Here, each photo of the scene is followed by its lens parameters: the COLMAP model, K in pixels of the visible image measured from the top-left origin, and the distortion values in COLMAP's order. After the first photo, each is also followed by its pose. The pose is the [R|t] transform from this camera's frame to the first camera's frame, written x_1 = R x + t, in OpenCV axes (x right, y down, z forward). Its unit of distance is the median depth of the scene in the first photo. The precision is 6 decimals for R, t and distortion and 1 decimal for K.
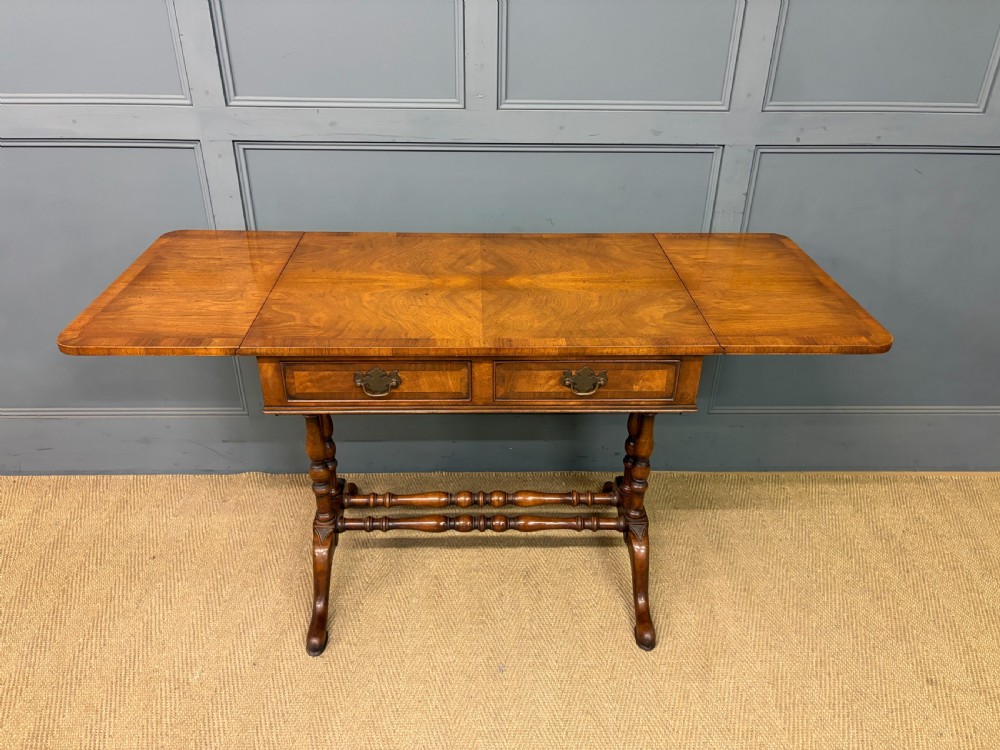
lens RADIAL K [[767.2, 0, 500.2], [0, 767.2, 375.5], [0, 0, 1]] dist [0.048019, -0.063442]
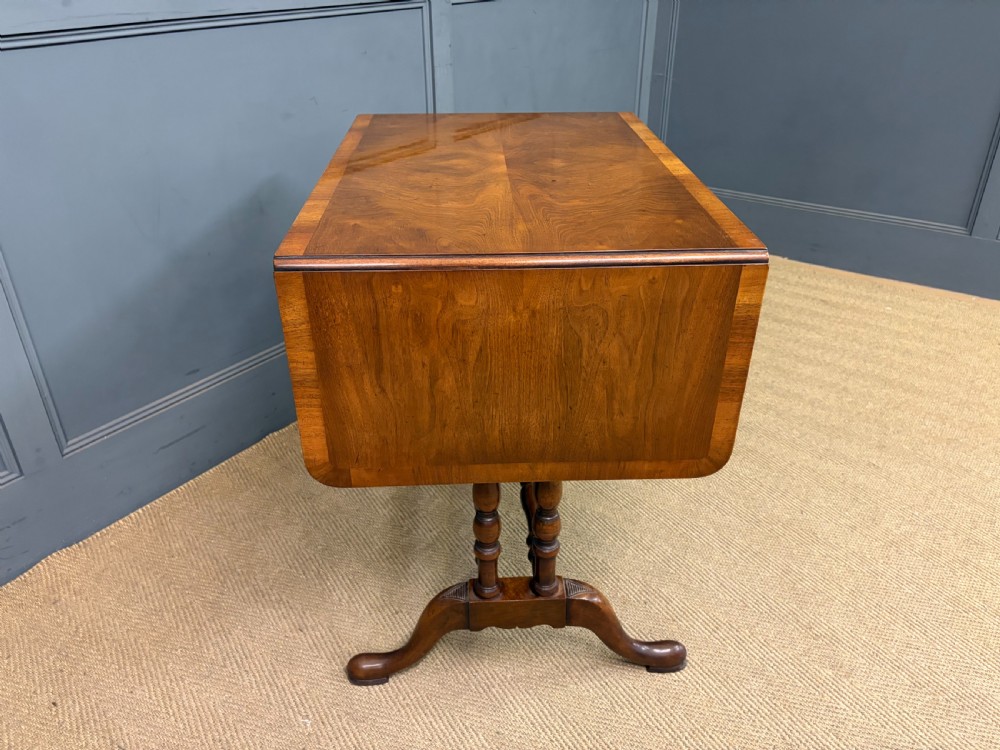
lens RADIAL K [[767.2, 0, 507.5], [0, 767.2, 371.8], [0, 0, 1]] dist [0.048019, -0.063442]
pose [[0.618277, -0.403132, 0.674699, -0.590269], [0.399777, 0.900398, 0.171642, 0.027885], [-0.676692, 0.163607, 0.717859, 0.250490]]
